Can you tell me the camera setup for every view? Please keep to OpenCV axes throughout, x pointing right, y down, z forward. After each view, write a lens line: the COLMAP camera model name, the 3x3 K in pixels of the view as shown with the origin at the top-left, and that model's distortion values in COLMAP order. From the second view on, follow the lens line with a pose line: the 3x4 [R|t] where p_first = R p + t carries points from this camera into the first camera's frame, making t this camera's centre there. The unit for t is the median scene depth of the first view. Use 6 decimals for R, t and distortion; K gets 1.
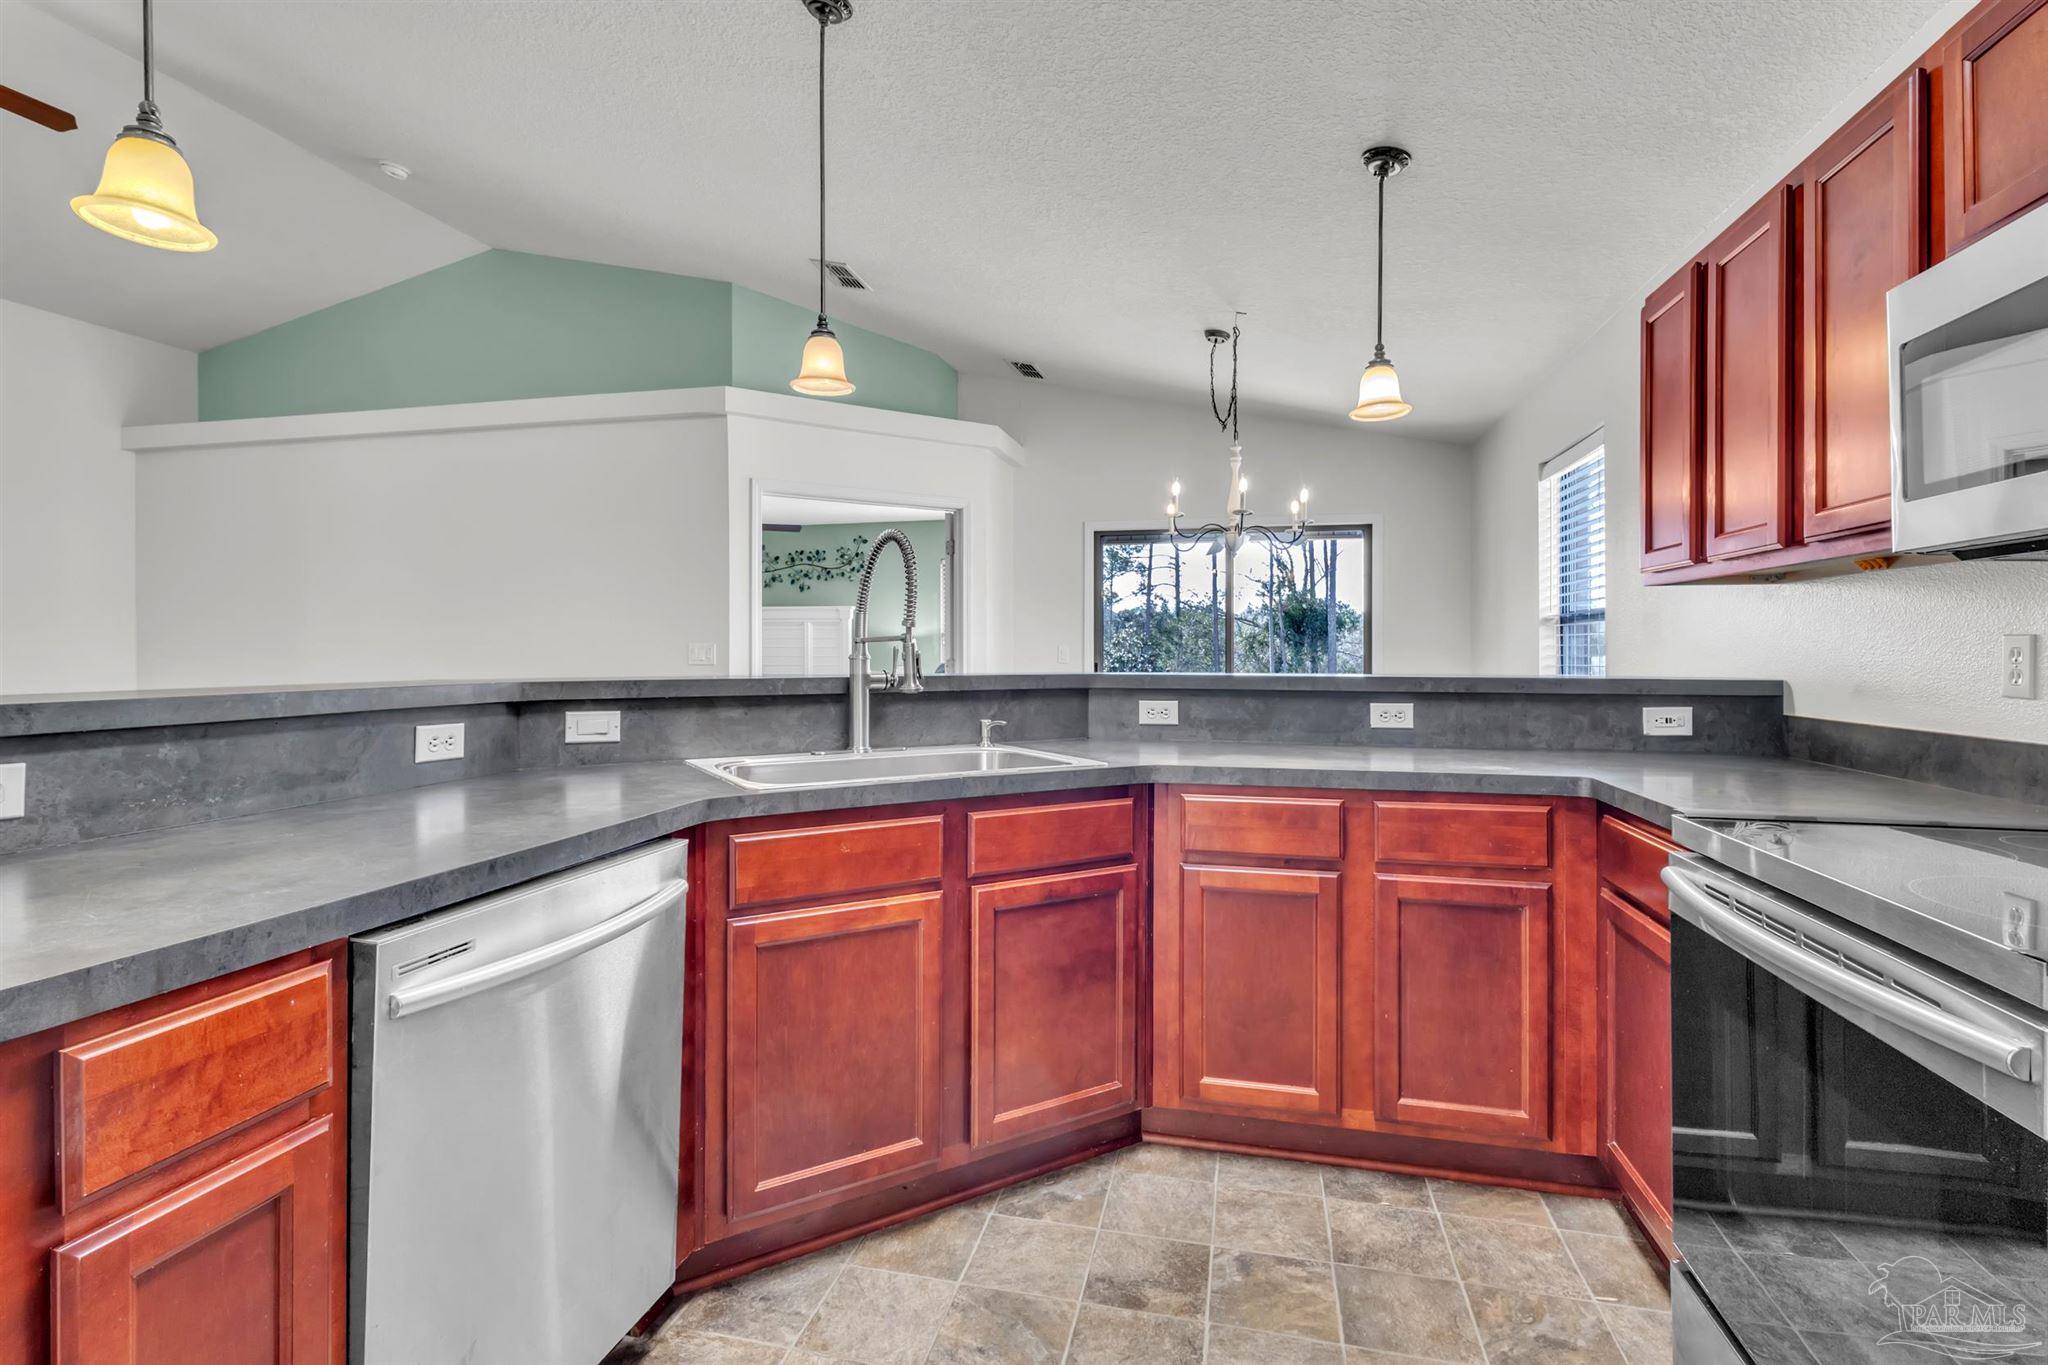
lens RADIAL K [[979.3, 0, 999.9], [0, 979.3, 651.7], [0, 0, 1]] dist [0.025599, 0.000261]
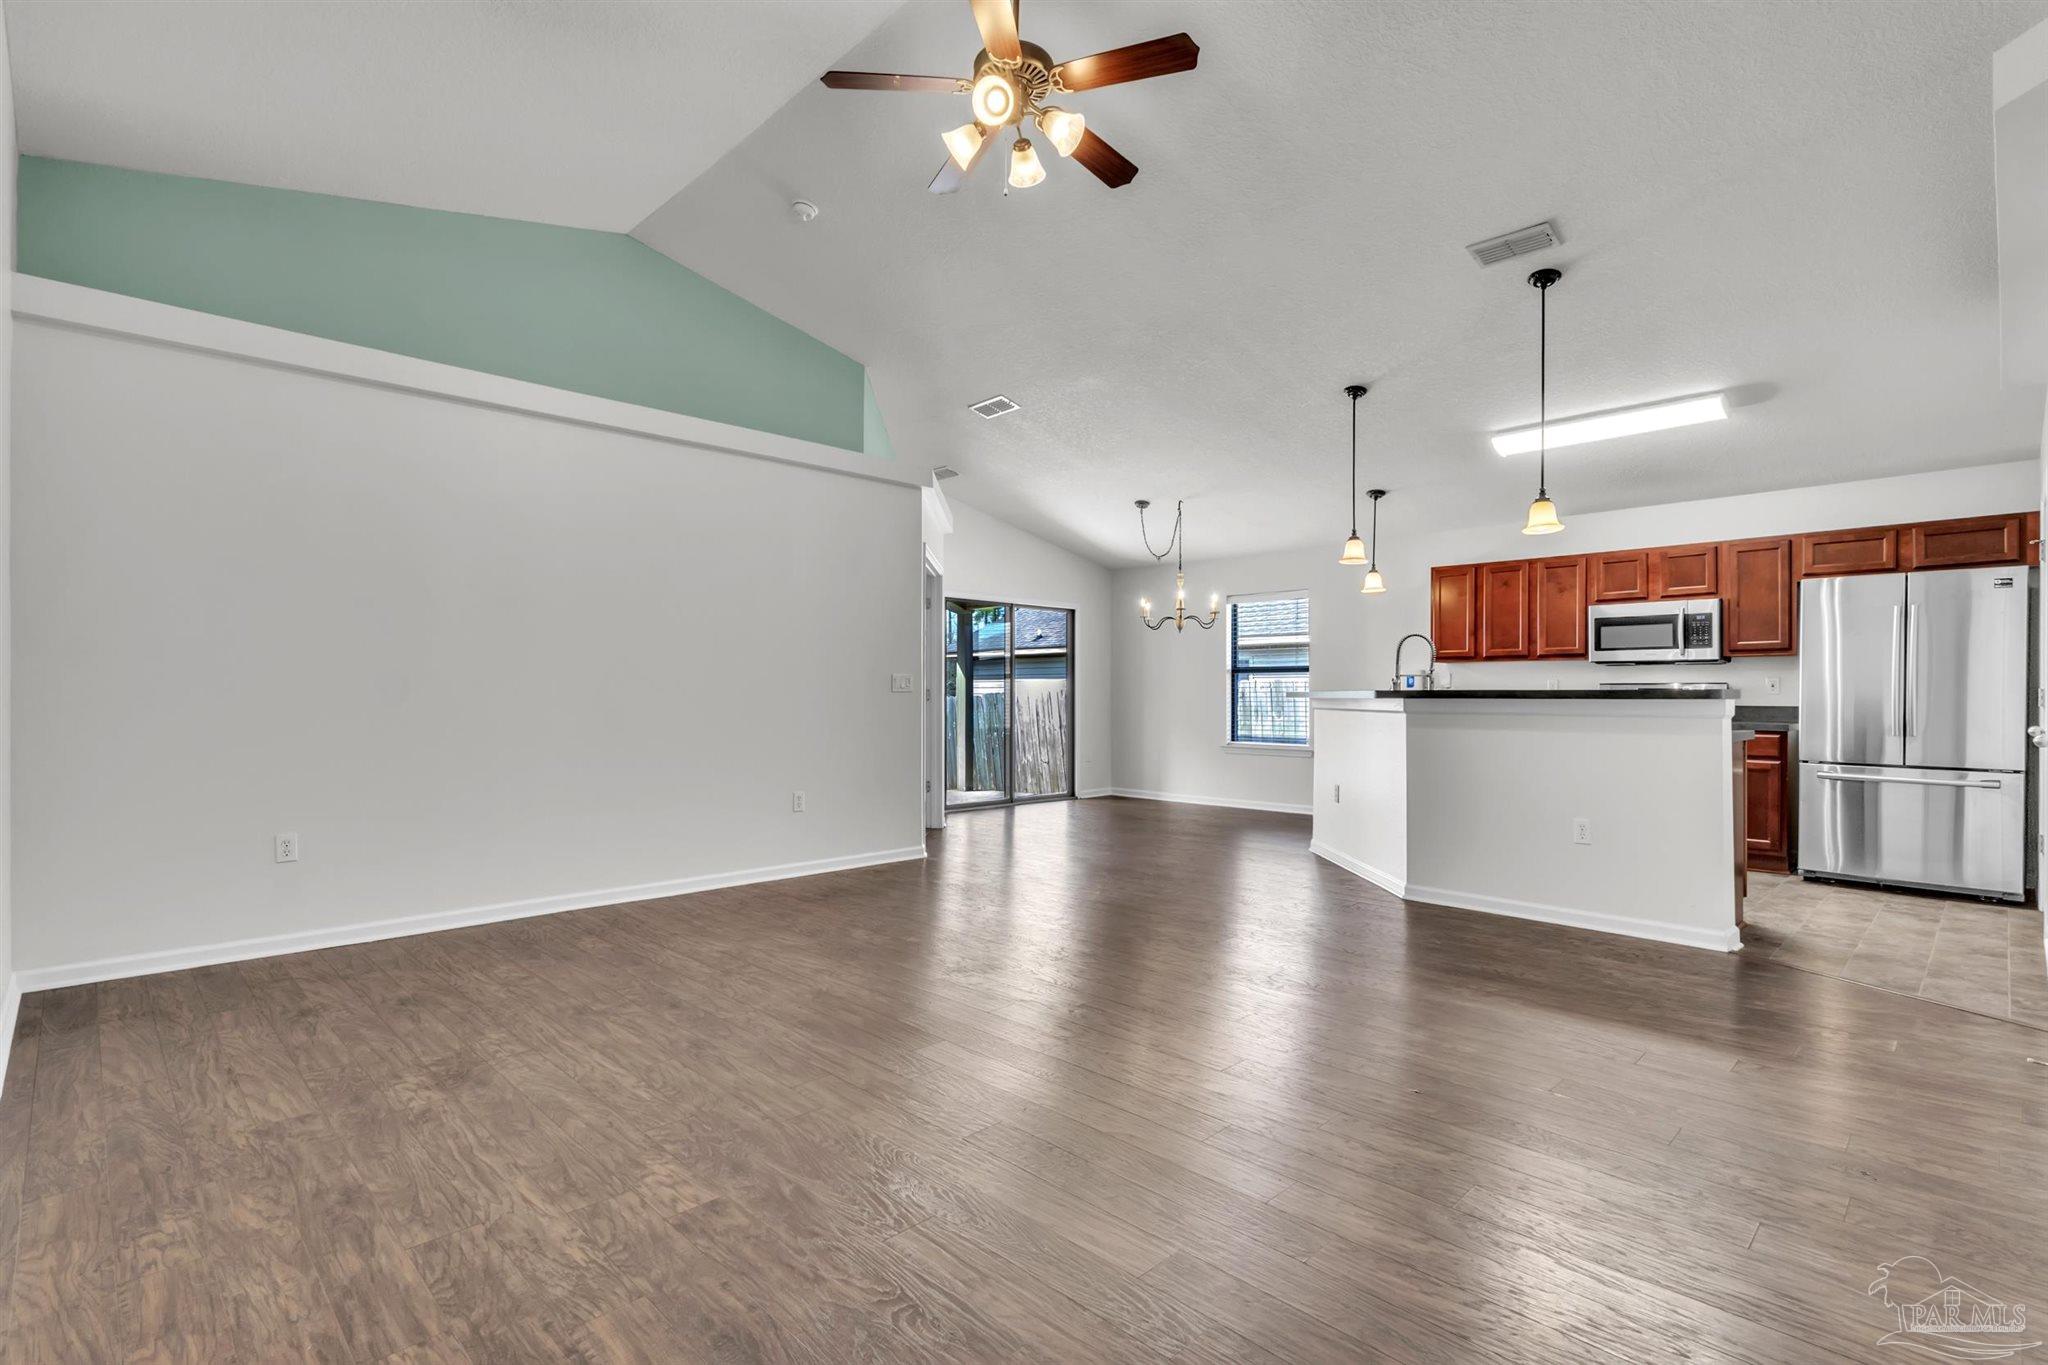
lens RADIAL K [[955.7, 0, 1021.3], [0, 955.7, 695.4], [0, 0, 1]] dist [0.002988, -0.000362]
pose [[0.525542, 0.003163, 0.850762, -2.856163], [-0.003457, 0.999993, -0.001582, 0.050435], [-0.850761, -0.002110, 0.525549, 0.605405]]
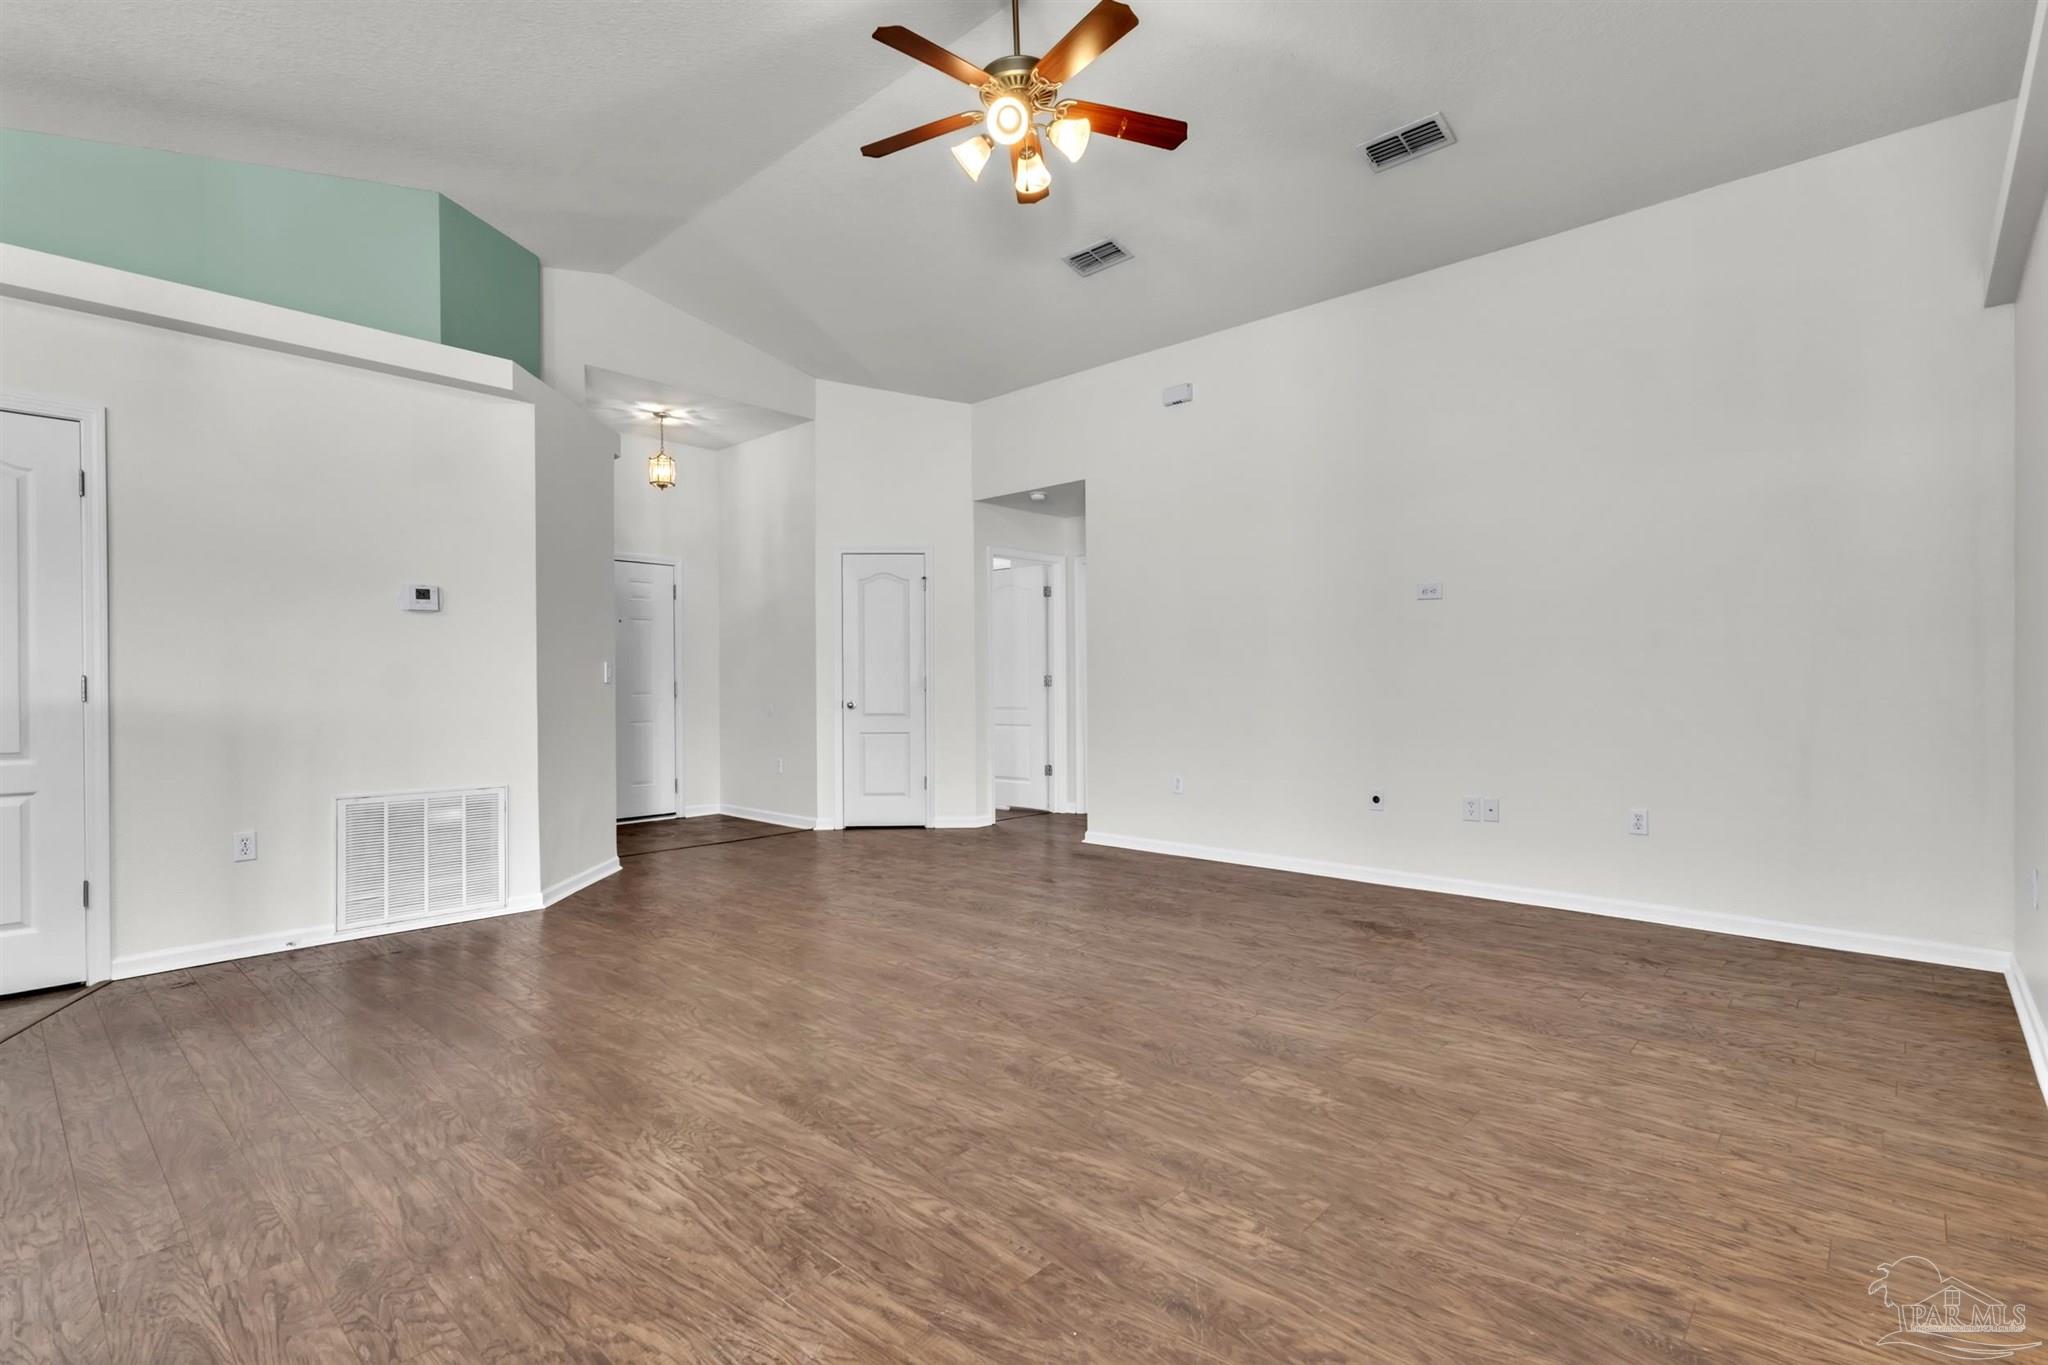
lens RADIAL K [[959.8, 0, 1024.0], [0, 959.8, 682.5], [0, 0, 1]] dist [0.002732, 0.000560]
pose [[-0.482668, 0.005793, -0.875784, -0.328220], [0.006937, 0.999972, 0.002791, 0.044444], [0.875776, -0.004728, -0.482695, 2.097700]]
